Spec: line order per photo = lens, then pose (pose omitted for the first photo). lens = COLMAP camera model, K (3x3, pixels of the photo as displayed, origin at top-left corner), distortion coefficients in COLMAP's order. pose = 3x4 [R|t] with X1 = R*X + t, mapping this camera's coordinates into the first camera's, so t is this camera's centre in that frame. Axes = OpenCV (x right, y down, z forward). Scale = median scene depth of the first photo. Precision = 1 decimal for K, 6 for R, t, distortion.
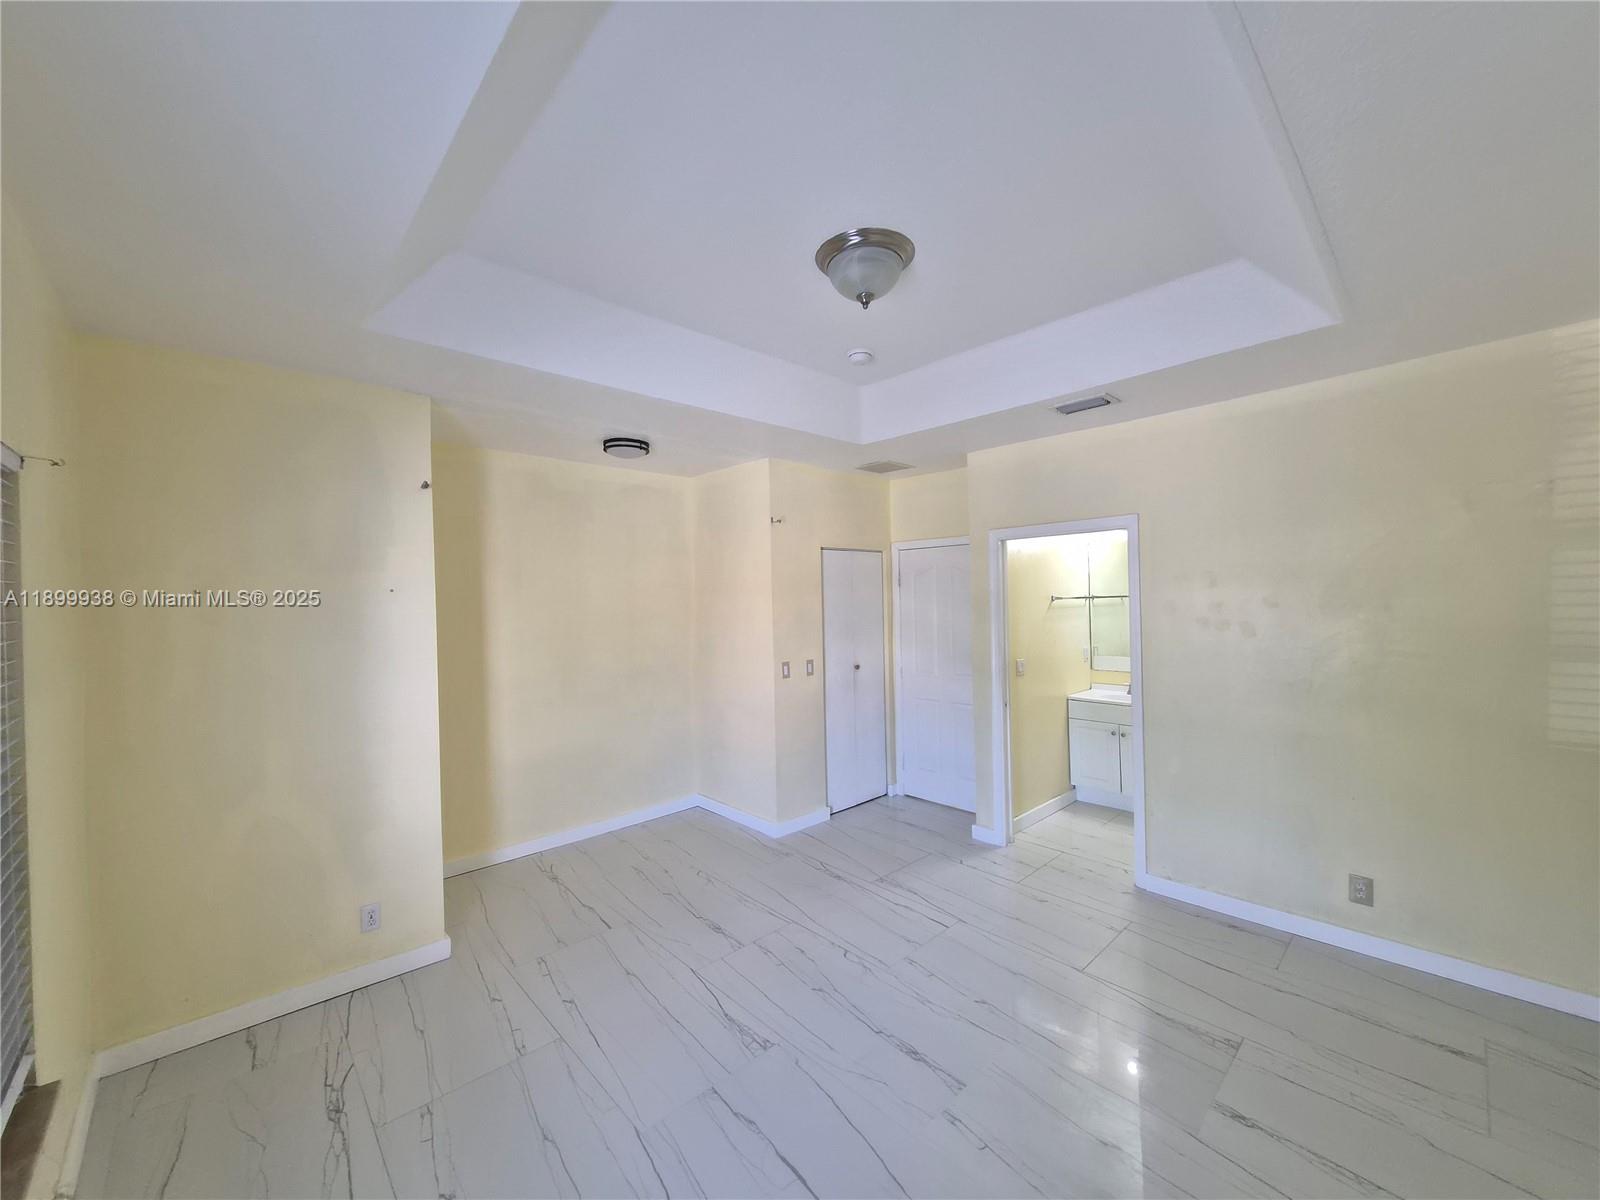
lens RADIAL K [[631.9, 0, 796.7], [0, 631.9, 602.6], [0, 0, 1]] dist [0.000314, -0.000321]
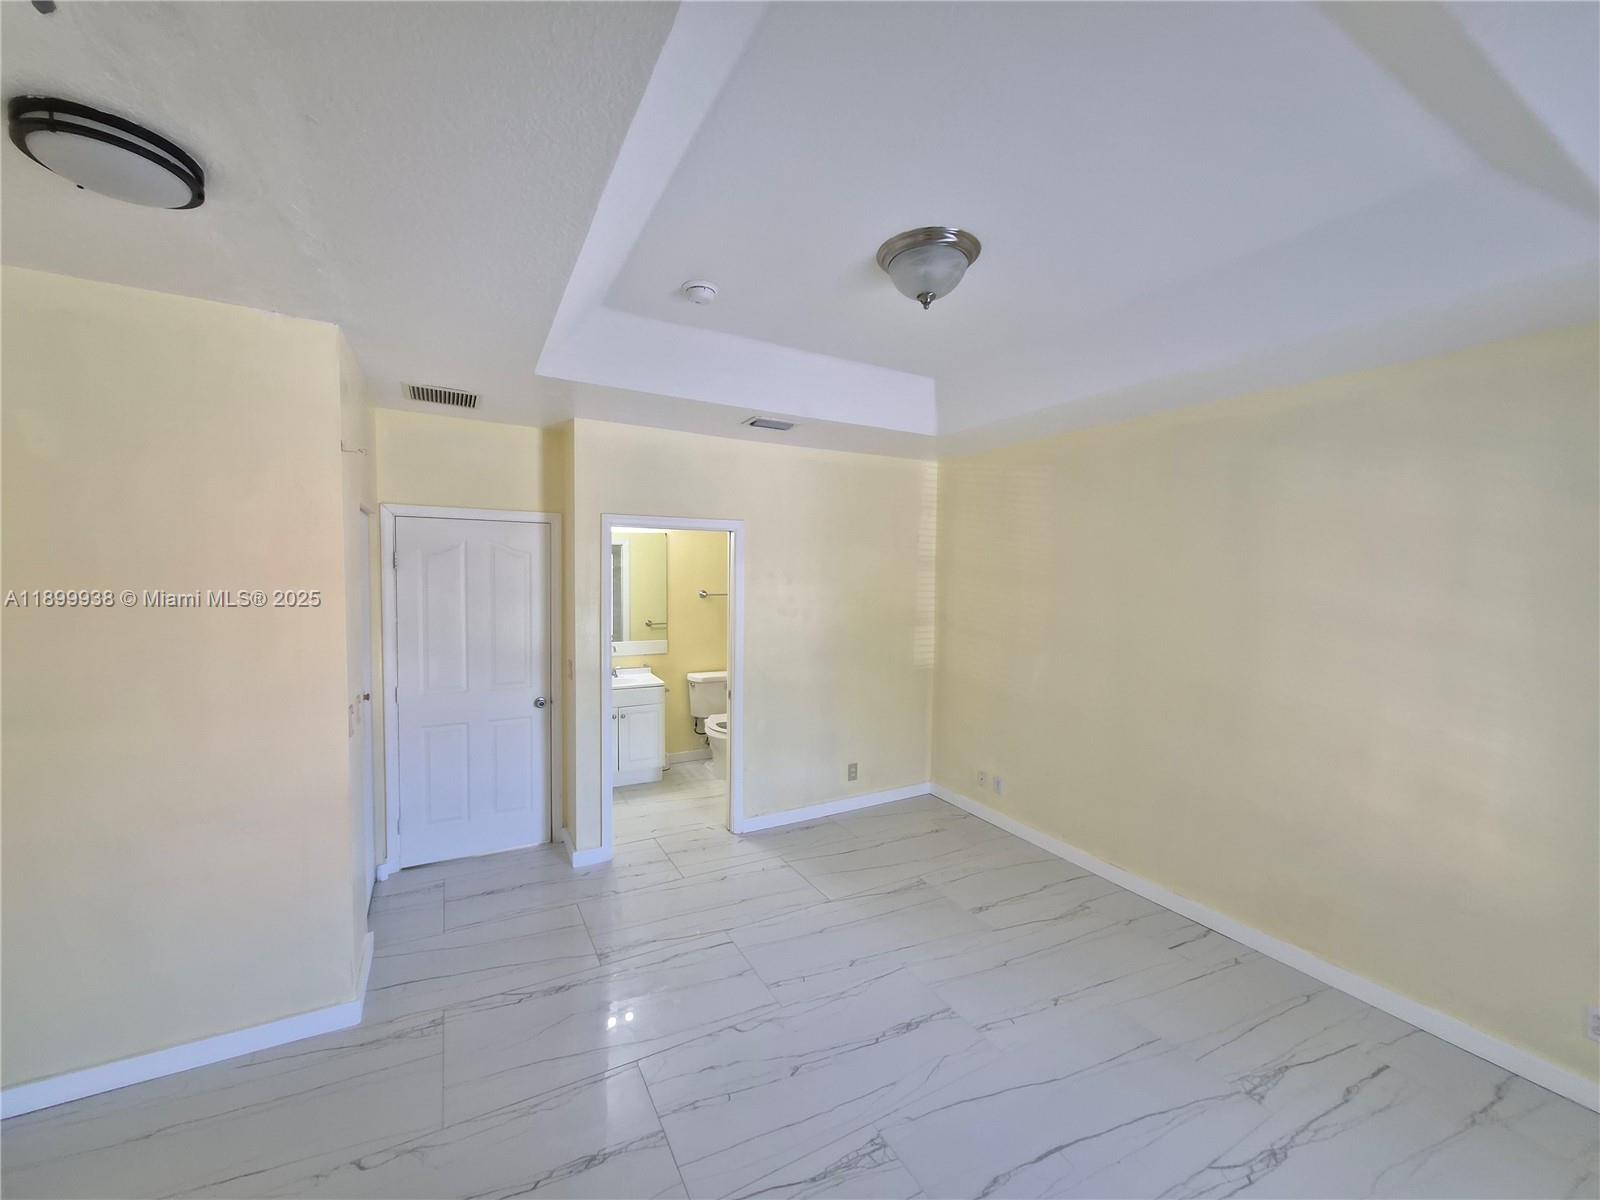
lens RADIAL K [[631.4, 0, 793.4], [0, 631.4, 602.7], [0, 0, 1]] dist [-0.000586, -0.000244]
pose [[0.240365, -0.028640, 0.970260, -0.629292], [-0.013578, 0.999368, 0.032863, -0.029912], [-0.970588, -0.021074, 0.239824, 0.672368]]
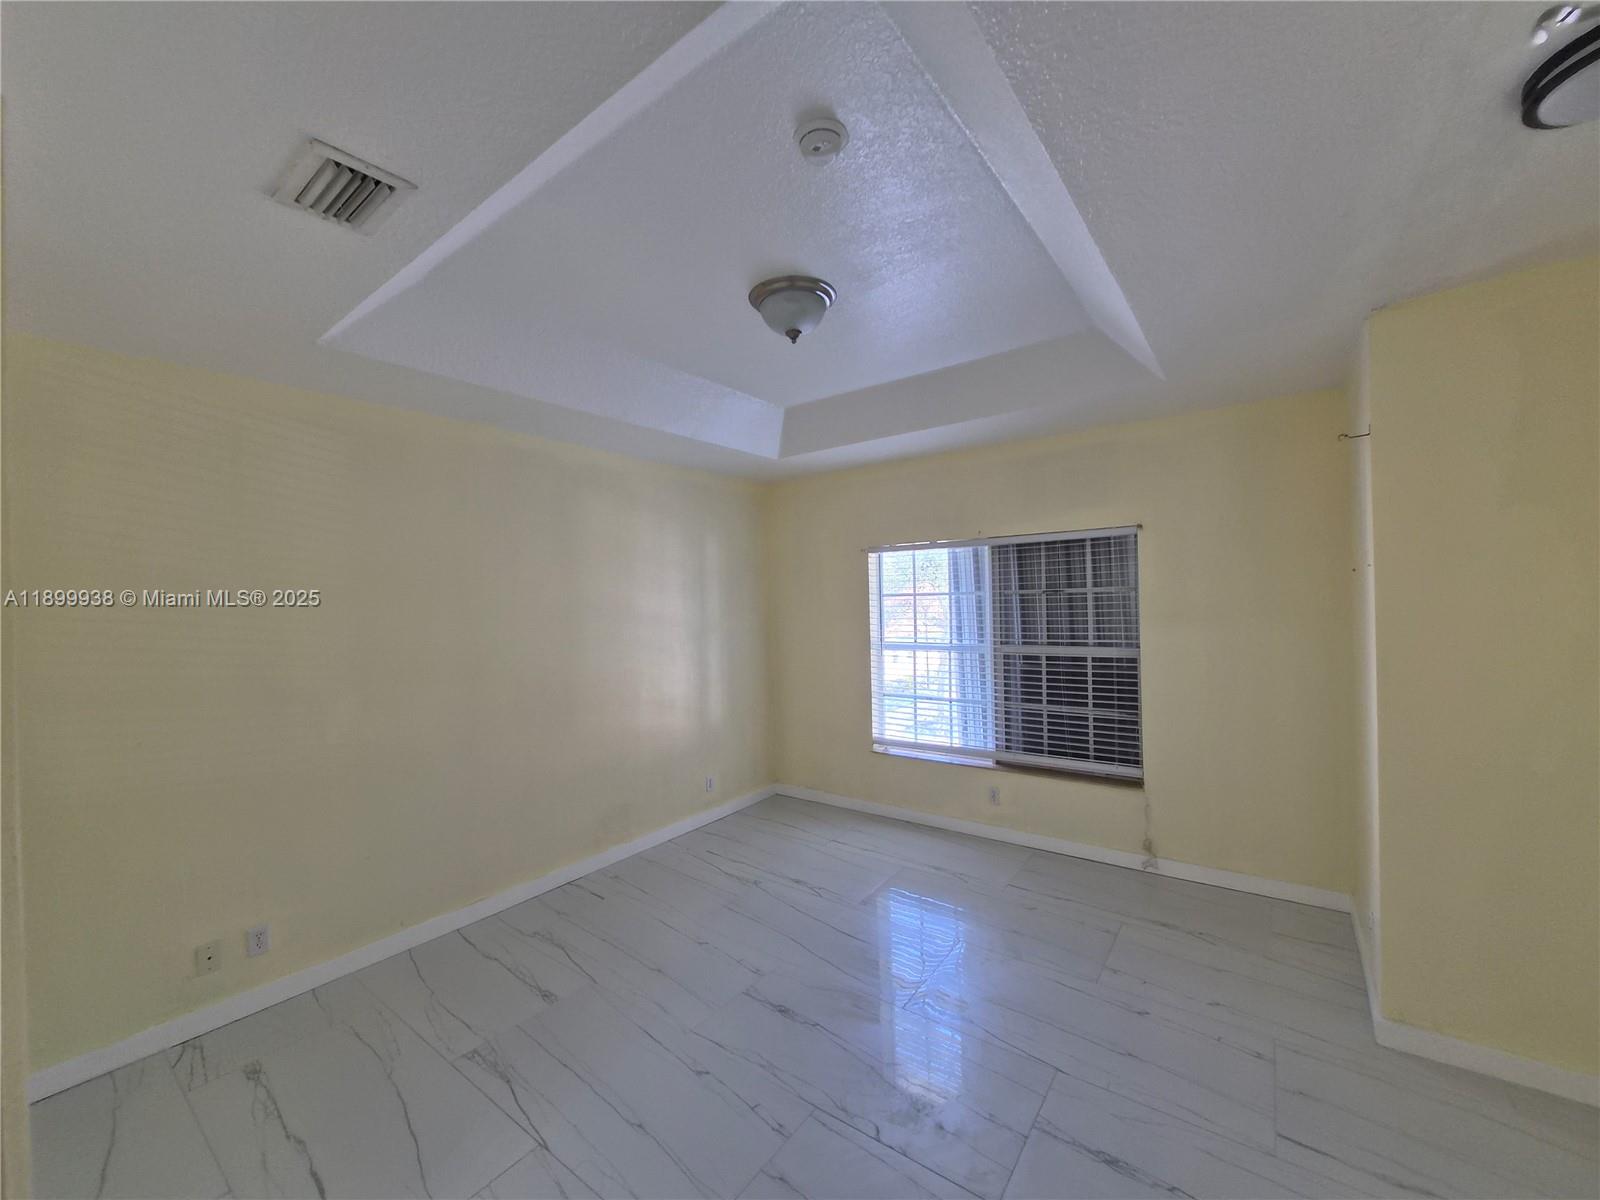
lens RADIAL K [[632.1, 0, 794.7], [0, 632.1, 594.0], [0, 0, 1]] dist [0.000849, 0.000044]
pose [[-0.982720, 0.038114, -0.181130, 0.160672], [0.038704, 0.999251, 0.000277, -0.018945], [0.181004, -0.006738, -0.983459, 1.420676]]
